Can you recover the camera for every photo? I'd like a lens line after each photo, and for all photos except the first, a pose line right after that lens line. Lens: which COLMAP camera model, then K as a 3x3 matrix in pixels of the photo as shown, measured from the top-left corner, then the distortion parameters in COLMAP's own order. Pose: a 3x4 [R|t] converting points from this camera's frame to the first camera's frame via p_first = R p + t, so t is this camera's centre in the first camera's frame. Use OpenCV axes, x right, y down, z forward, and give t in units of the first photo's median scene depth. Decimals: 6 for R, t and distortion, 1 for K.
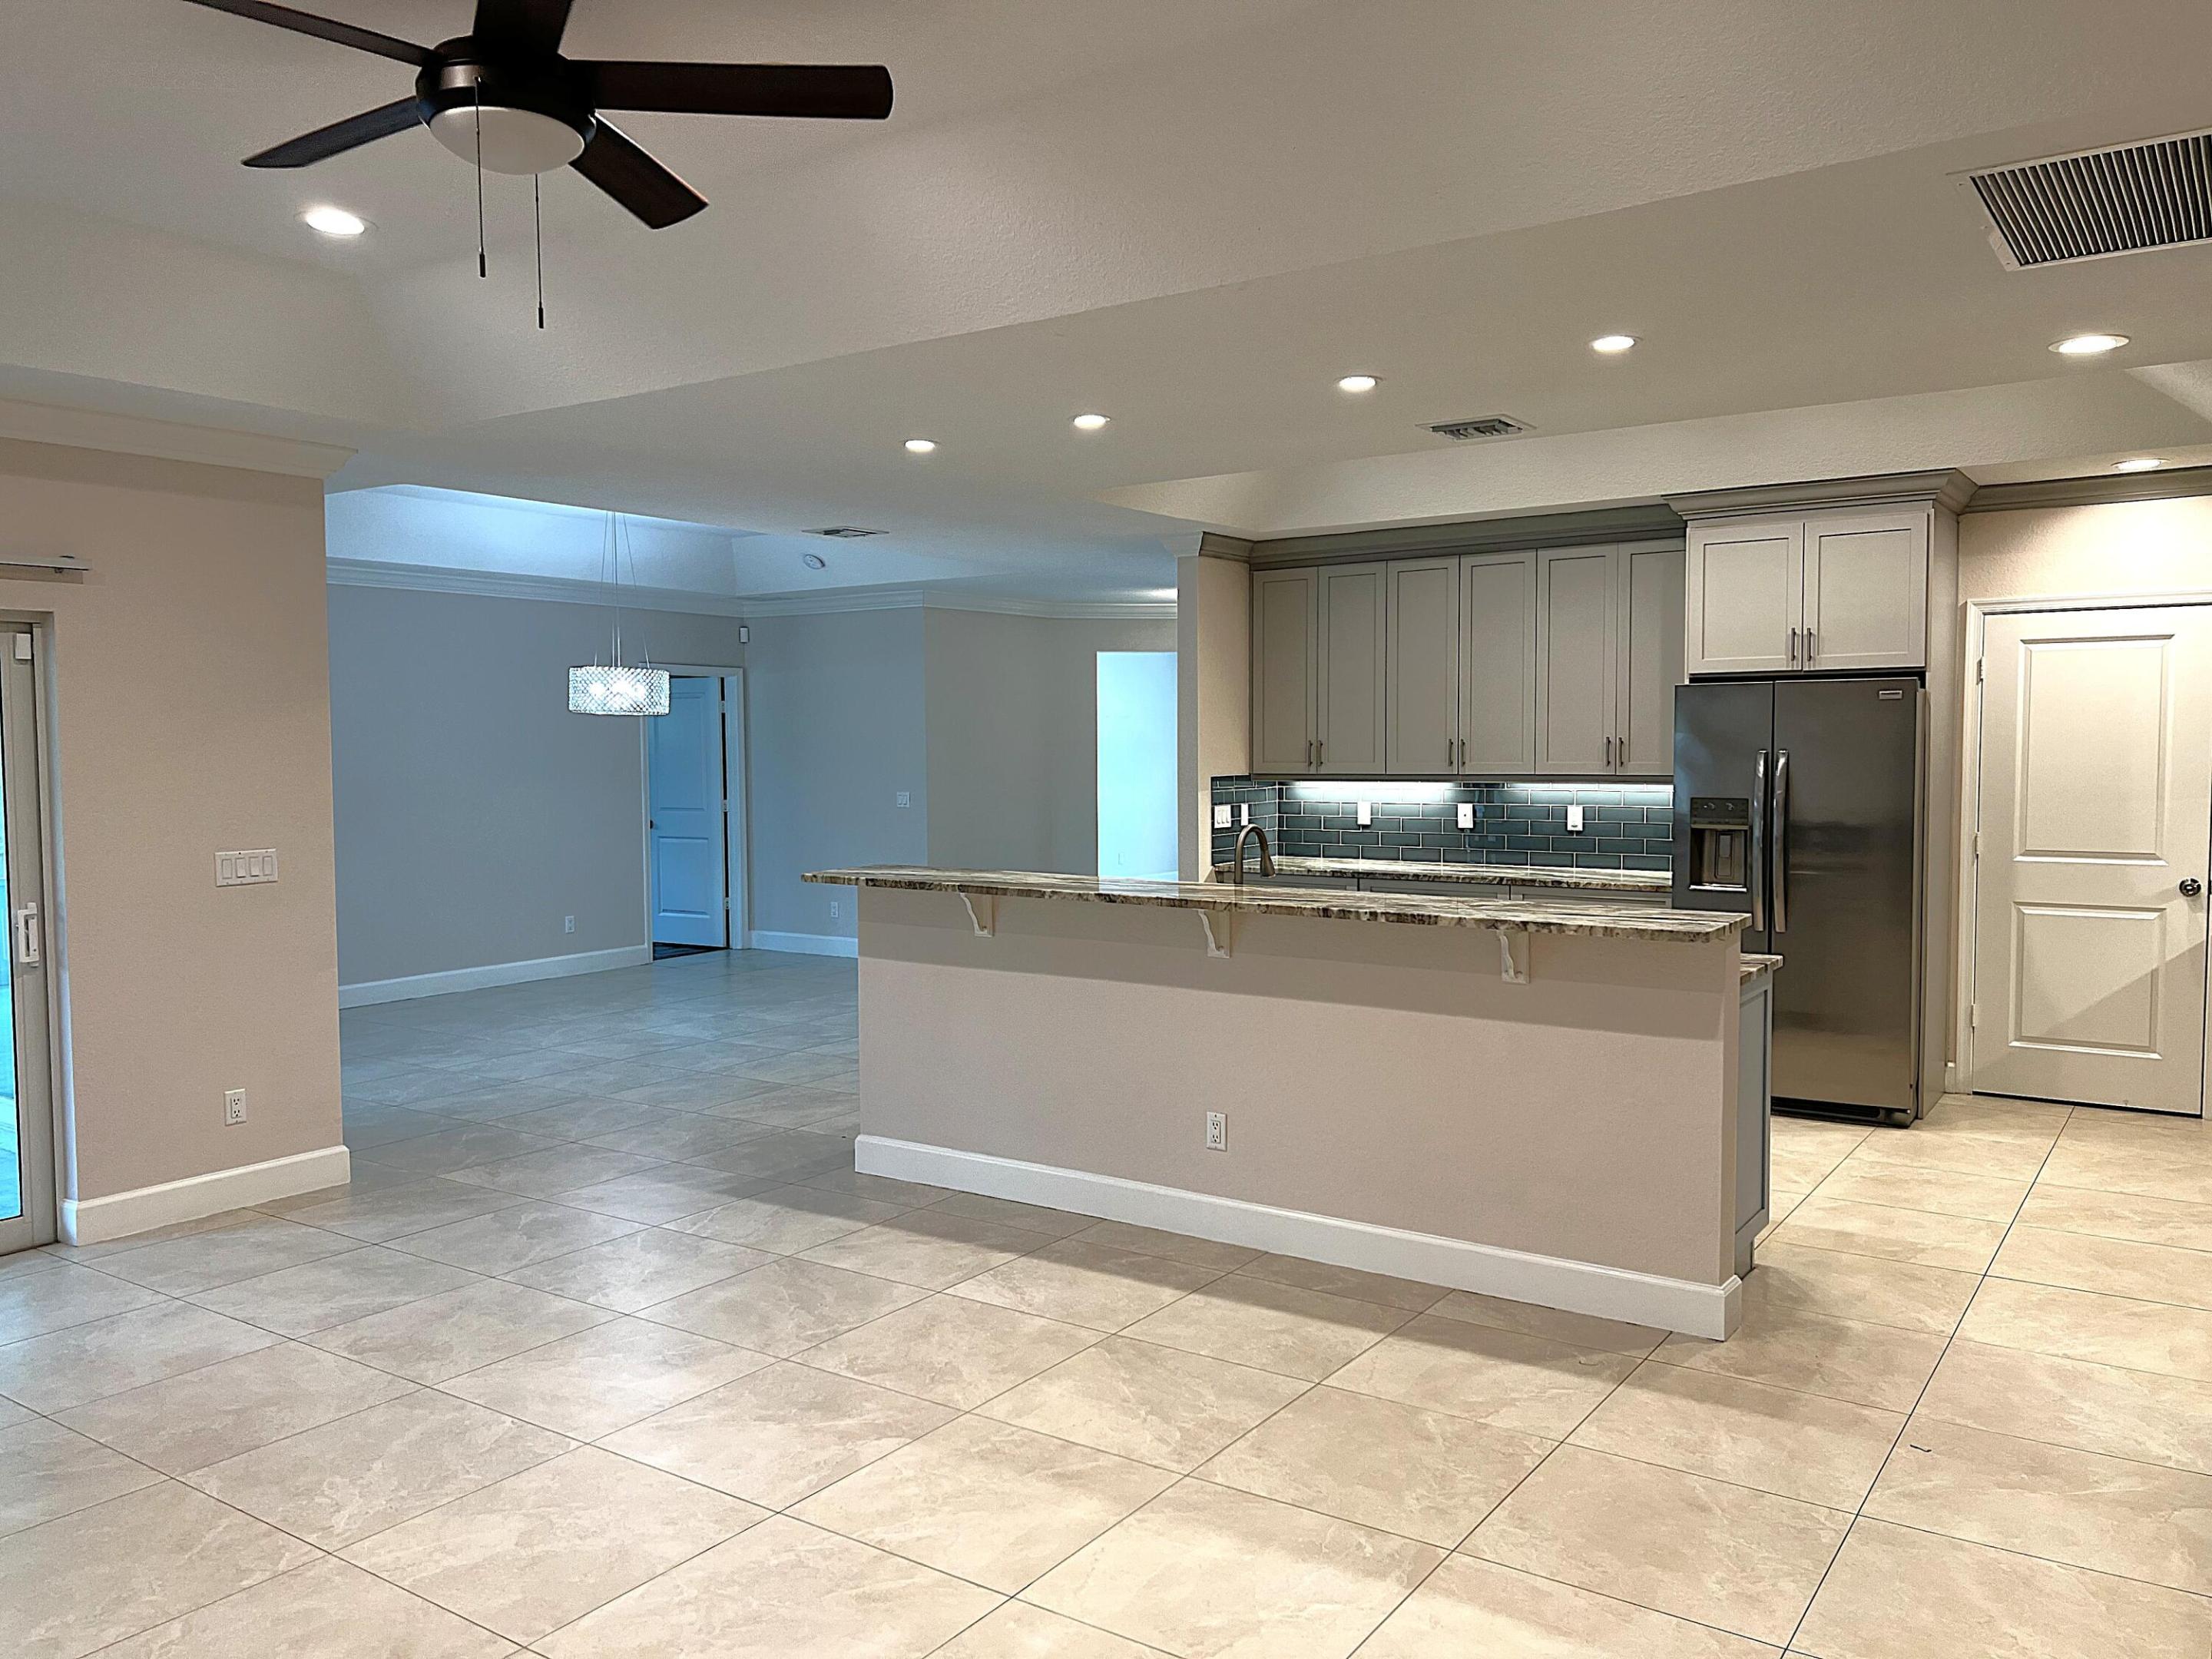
lens RADIAL K [[1668.5, 0, 1105.1], [0, 1668.5, 840.9], [0, 0, 1]] dist [0.050385, -0.002035]
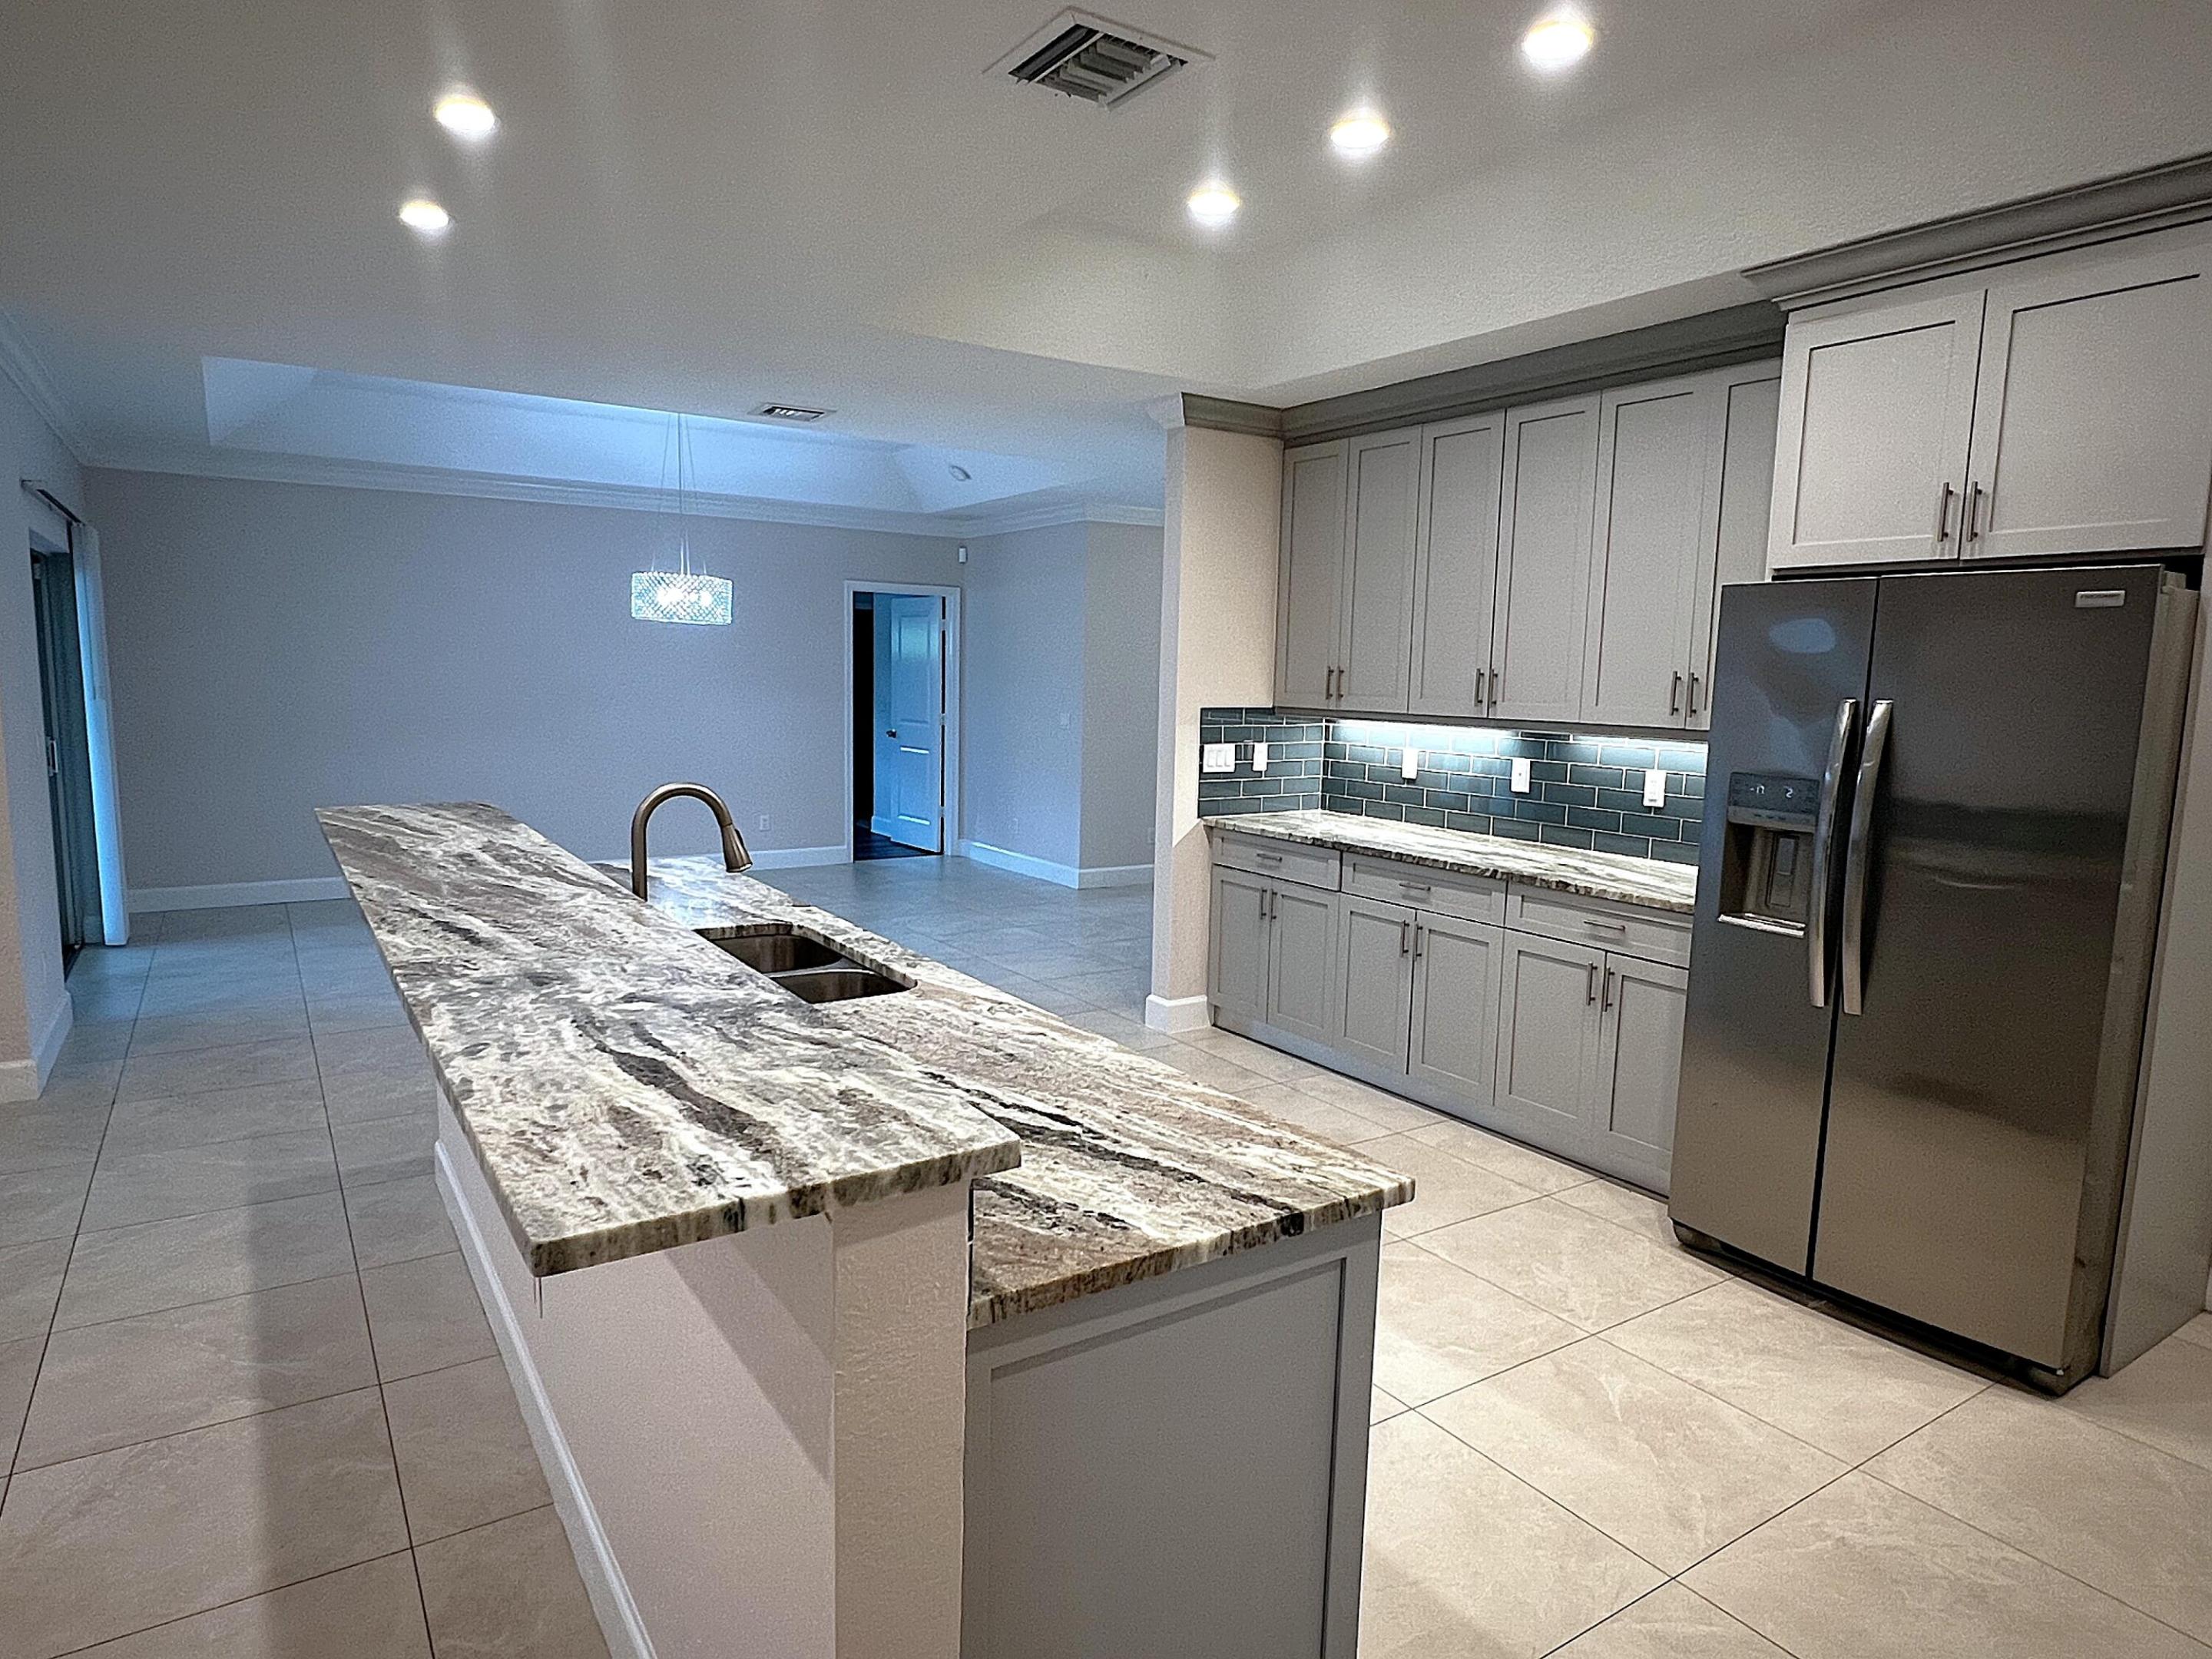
lens RADIAL K [[1313.1, 0, 1107.3], [0, 1313.1, 847.7], [0, 0, 1]] dist [0.002357, -0.001937]
pose [[0.926999, 0.079179, -0.366611, 0.260975], [-0.052150, 0.995178, 0.083069, -0.021867], [0.371420, -0.057887, 0.926659, 0.392589]]
